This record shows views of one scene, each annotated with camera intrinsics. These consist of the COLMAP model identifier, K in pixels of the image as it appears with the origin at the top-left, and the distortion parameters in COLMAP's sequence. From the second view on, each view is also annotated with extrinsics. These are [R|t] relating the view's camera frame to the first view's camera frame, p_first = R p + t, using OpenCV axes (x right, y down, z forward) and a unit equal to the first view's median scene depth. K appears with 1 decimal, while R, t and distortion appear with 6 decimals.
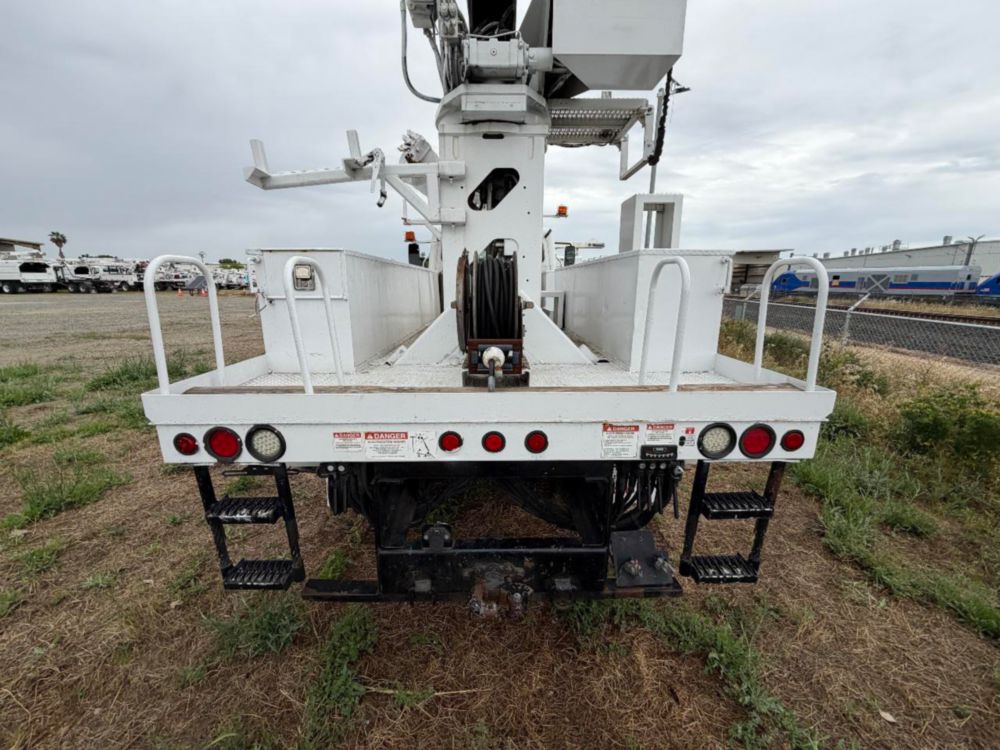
lens RADIAL K [[399.3, 0, 505.8], [0, 399.3, 371.0], [0, 0, 1]] dist [0.000007, 0.000215]
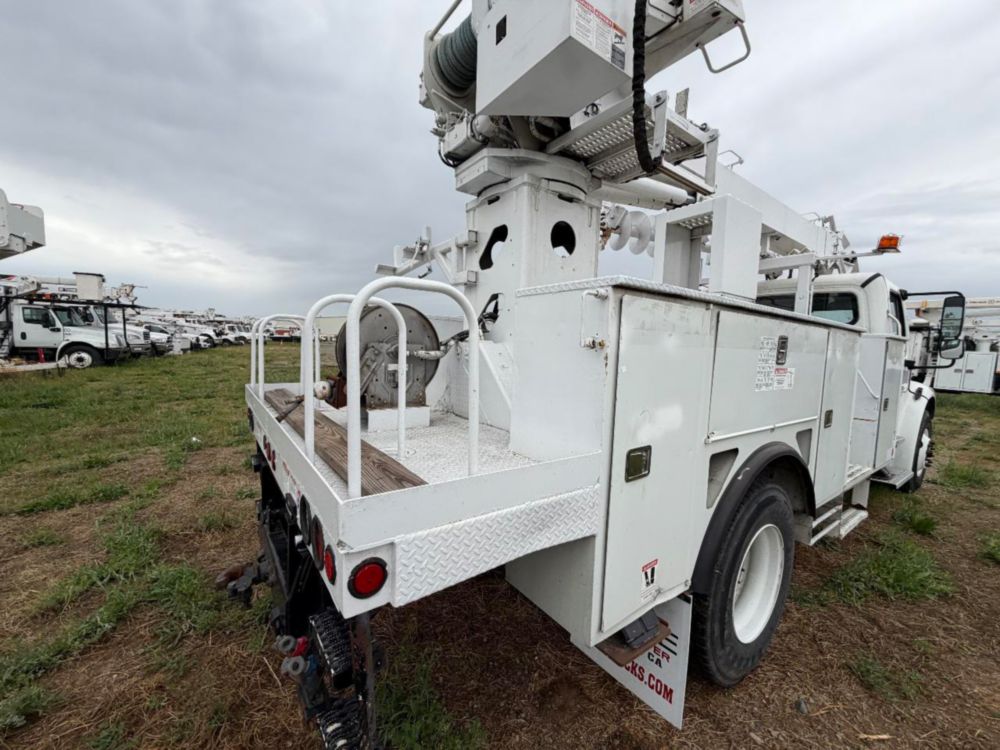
lens RADIAL K [[399.3, 0, 497.9], [0, 399.3, 367.3], [0, 0, 1]] dist [0.000007, 0.000215]
pose [[0.562575, 0.066990, -0.824027, 0.905850], [-0.219471, 0.973052, -0.070731, -0.089977], [0.797083, 0.220642, 0.562117, 0.533955]]
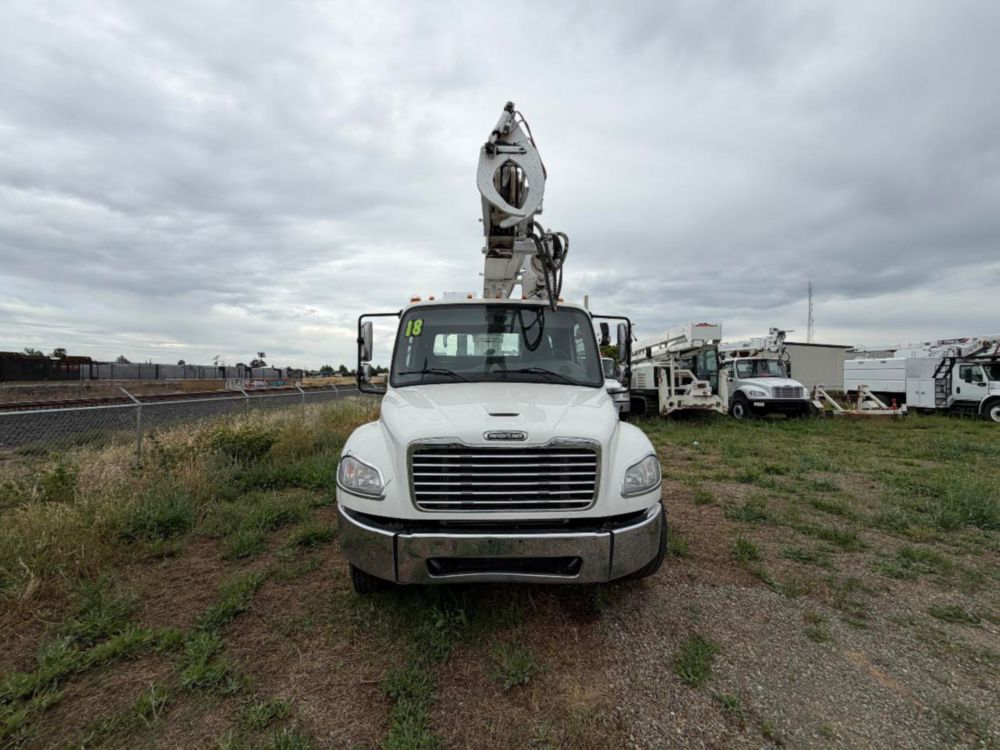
lens RADIAL K [[399.6, 0, 495.4], [0, 399.6, 376.6], [0, 0, 1]] dist [0.002438, -0.000903]
pose [[-0.999800, -0.009140, -0.017809, -0.040680], [-0.012899, 0.974501, 0.224011, -1.226089], [0.015307, 0.224196, -0.974424, 5.276073]]
